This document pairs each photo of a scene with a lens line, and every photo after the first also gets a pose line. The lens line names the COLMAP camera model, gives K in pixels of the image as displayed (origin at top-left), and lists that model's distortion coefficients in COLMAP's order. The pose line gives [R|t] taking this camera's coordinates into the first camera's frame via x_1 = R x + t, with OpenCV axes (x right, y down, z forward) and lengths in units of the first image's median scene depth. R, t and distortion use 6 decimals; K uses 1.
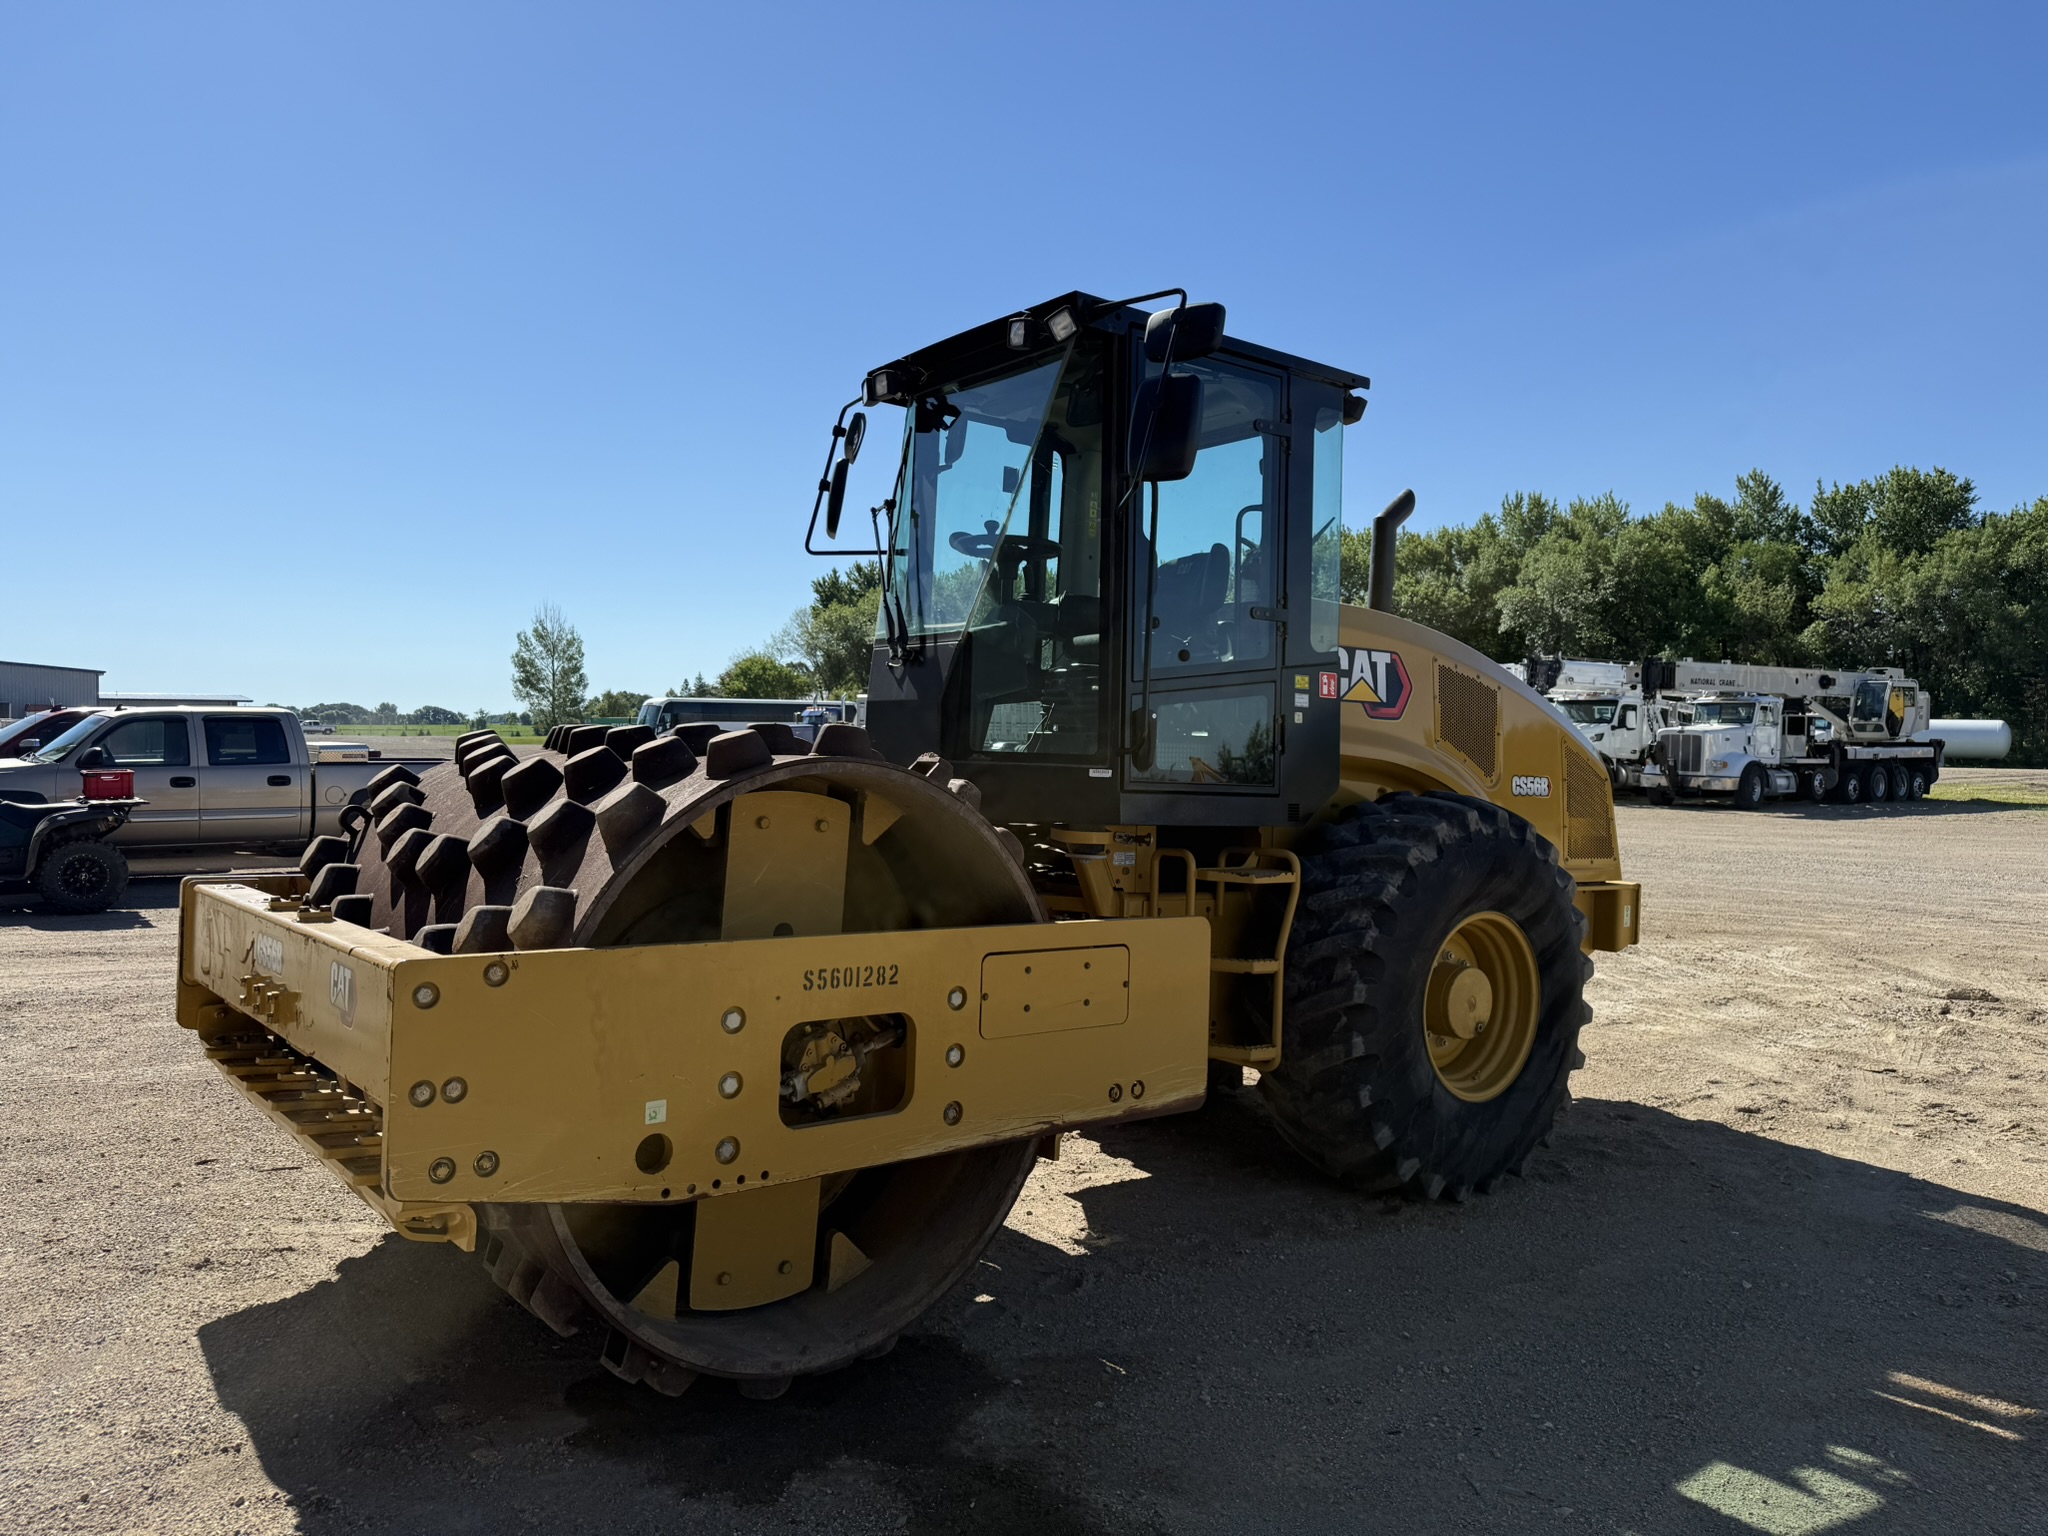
lens RADIAL K [[1438.2, 0, 1027.6], [0, 1438.2, 722.3], [0, 0, 1]] dist [0.089569, -0.112561]
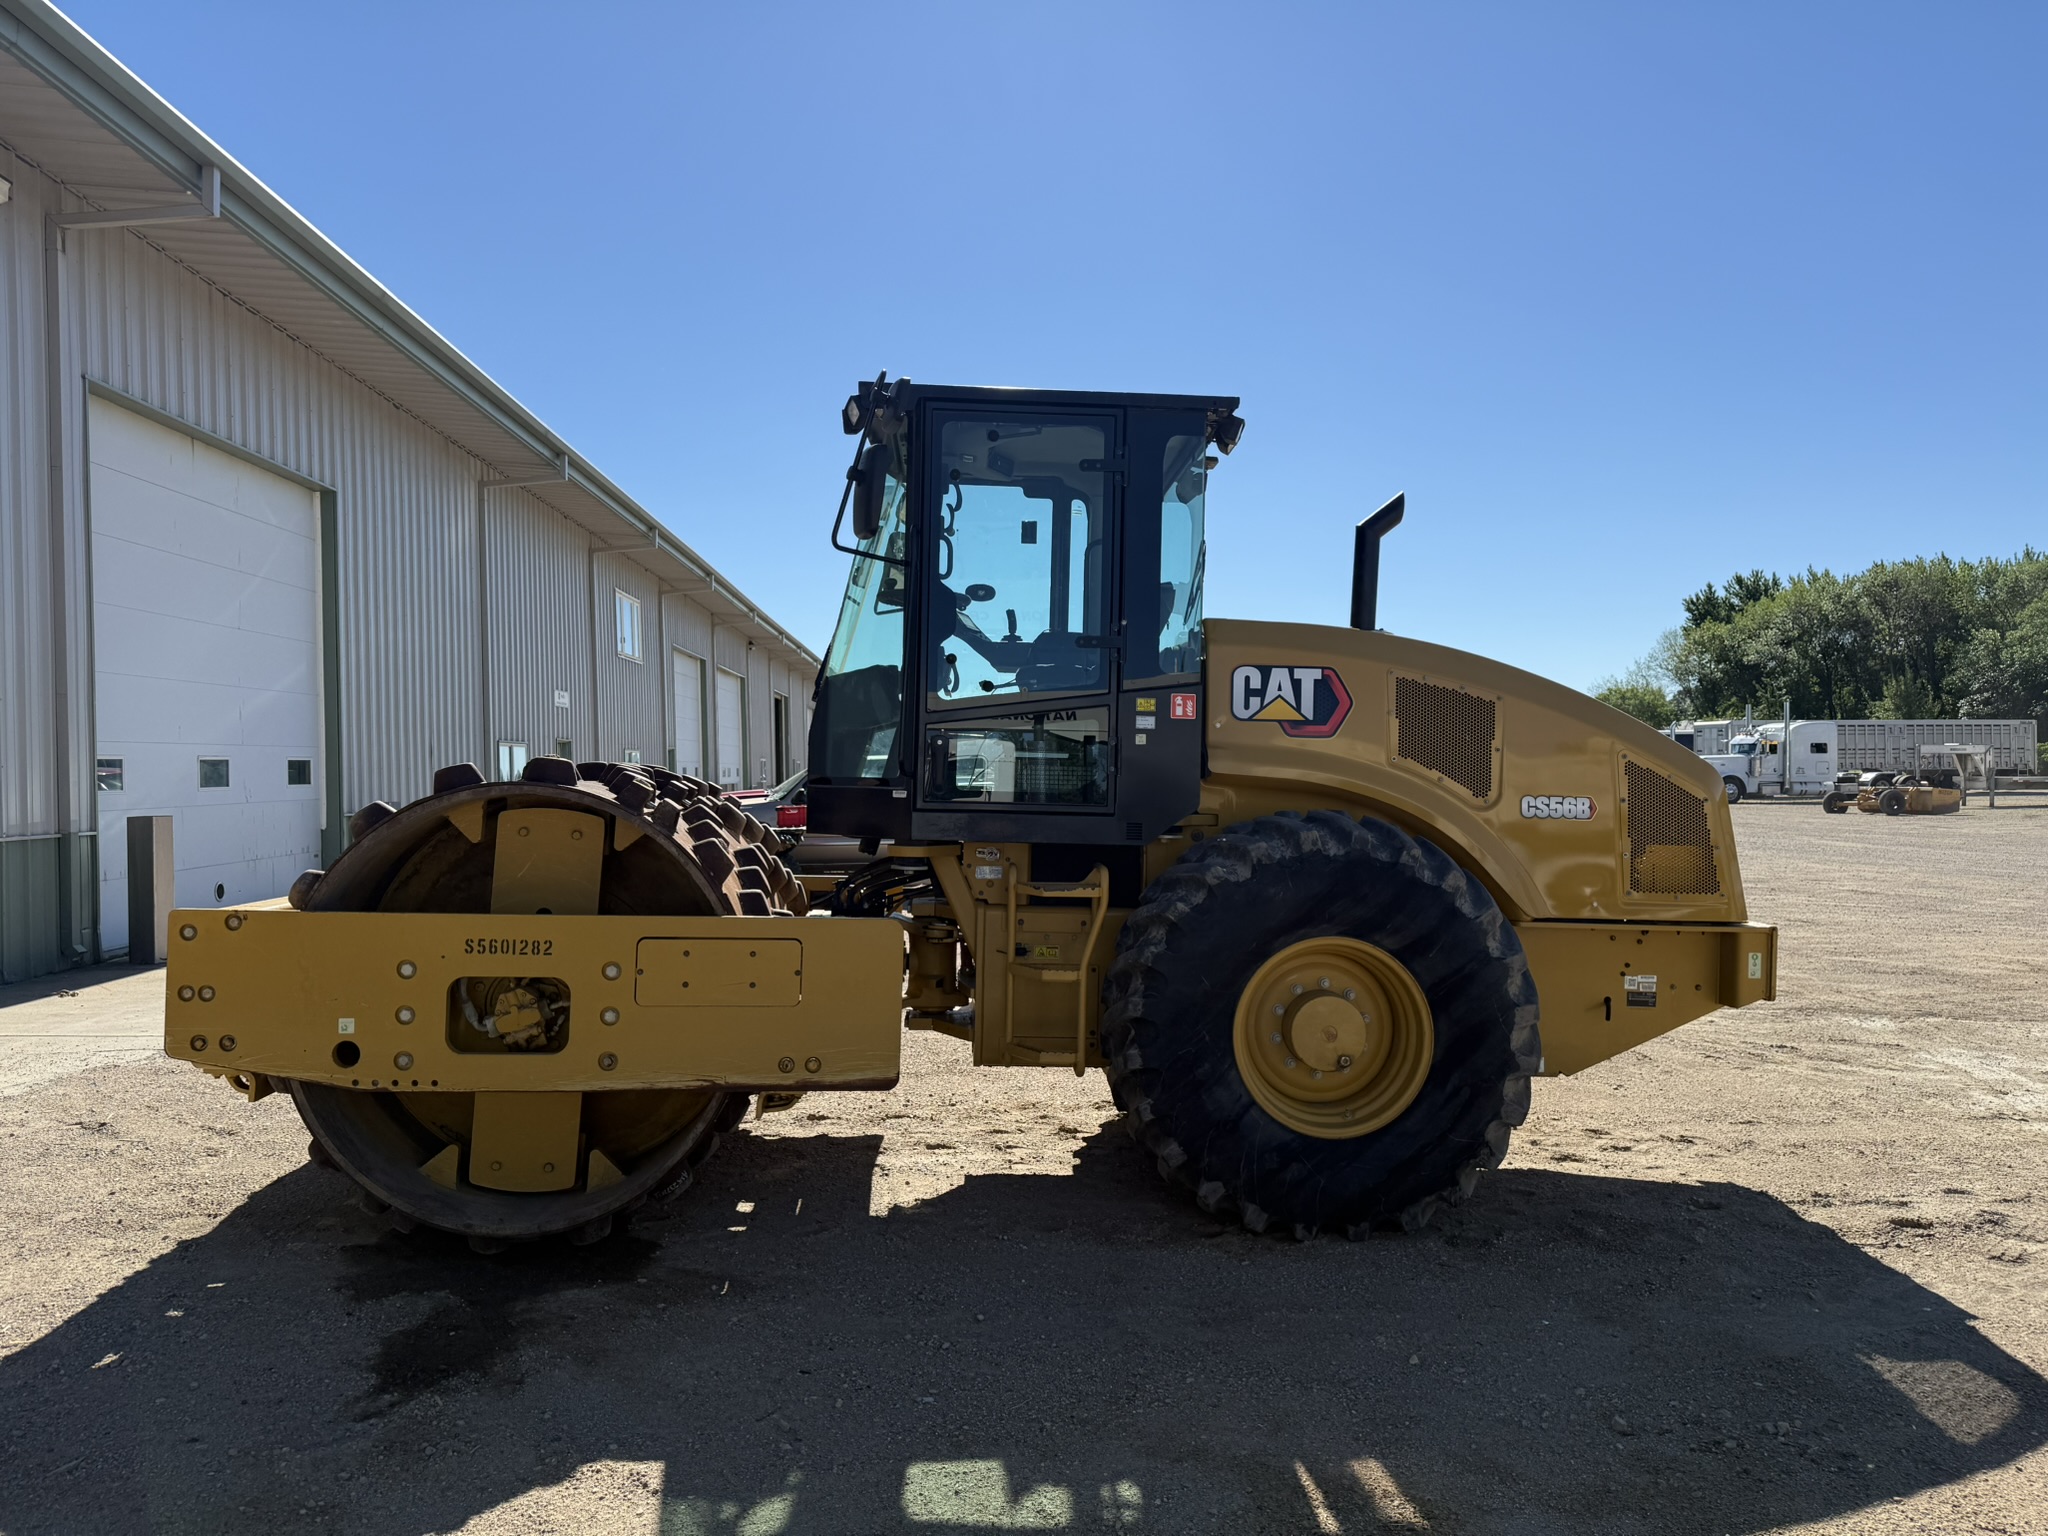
lens RADIAL K [[1438.2, 0, 1027.6], [0, 1438.2, 722.3], [0, 0, 1]] dist [0.089569, -0.112561]
pose [[0.823188, -0.038889, -0.566435, 0.123248], [0.024334, 0.999151, -0.033233, 0.002934], [0.567247, 0.013574, 0.823436, 0.018671]]
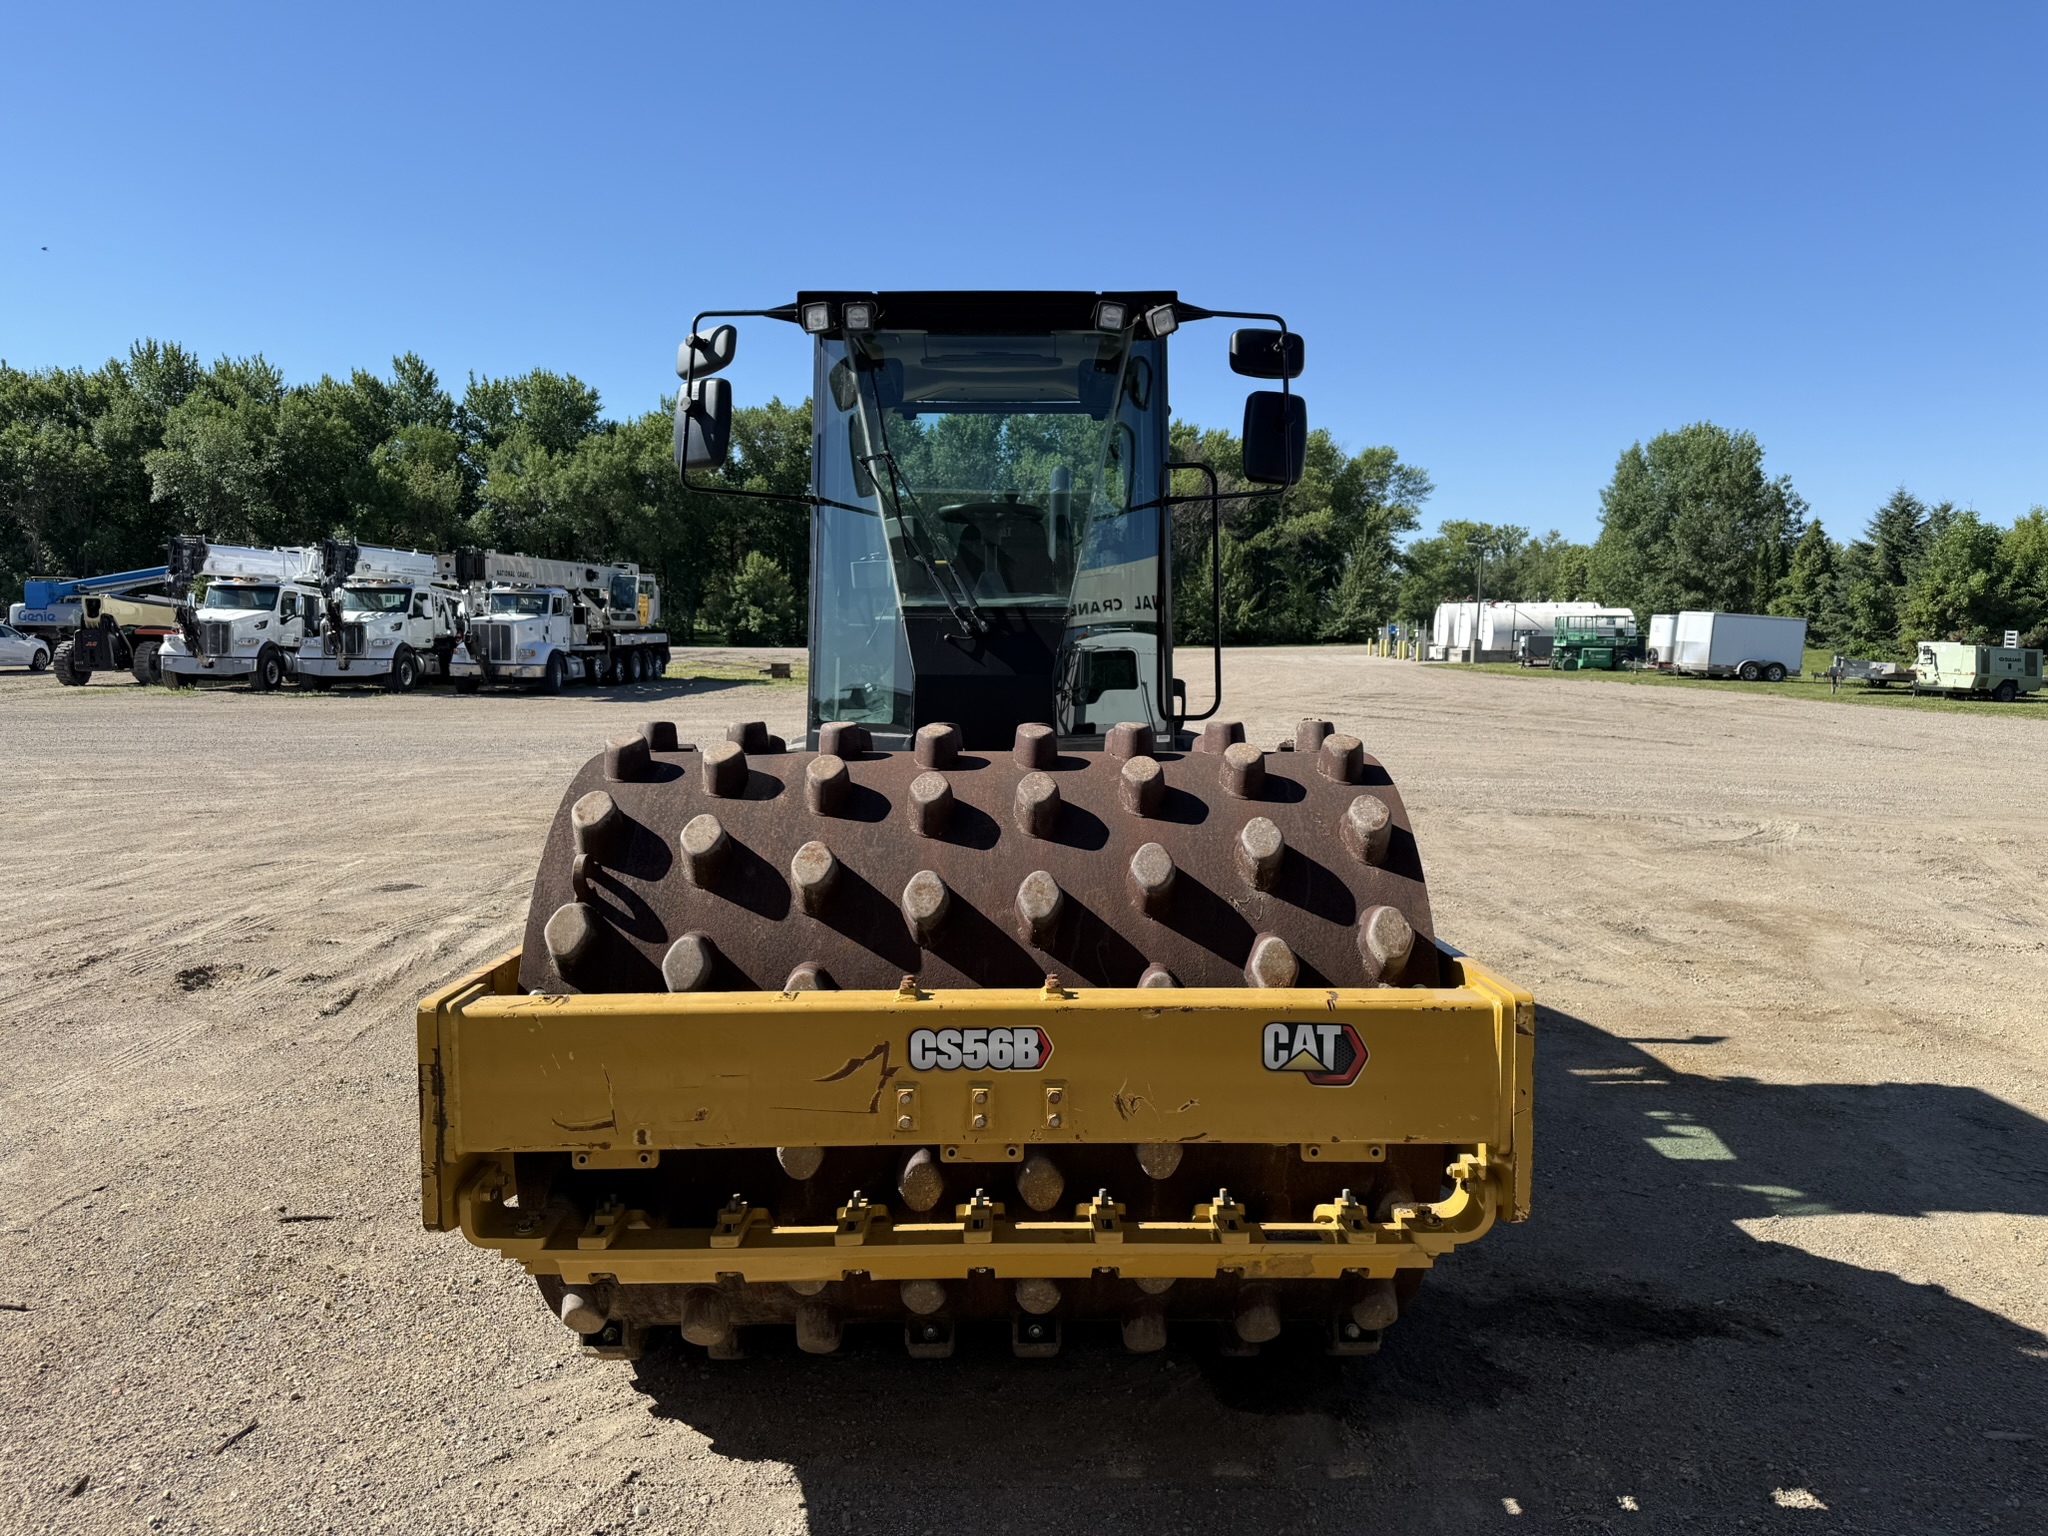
lens RADIAL K [[1456.6, 0, 1024.0], [0, 1456.6, 768.0], [0, 0, 1]] dist [0.024821, -0.053916]
pose [[0.617011, -0.083536, 0.782508, -0.135931], [-0.007610, 0.993670, 0.112079, -0.009486], [-0.786918, -0.075110, 0.612470, 0.065235]]
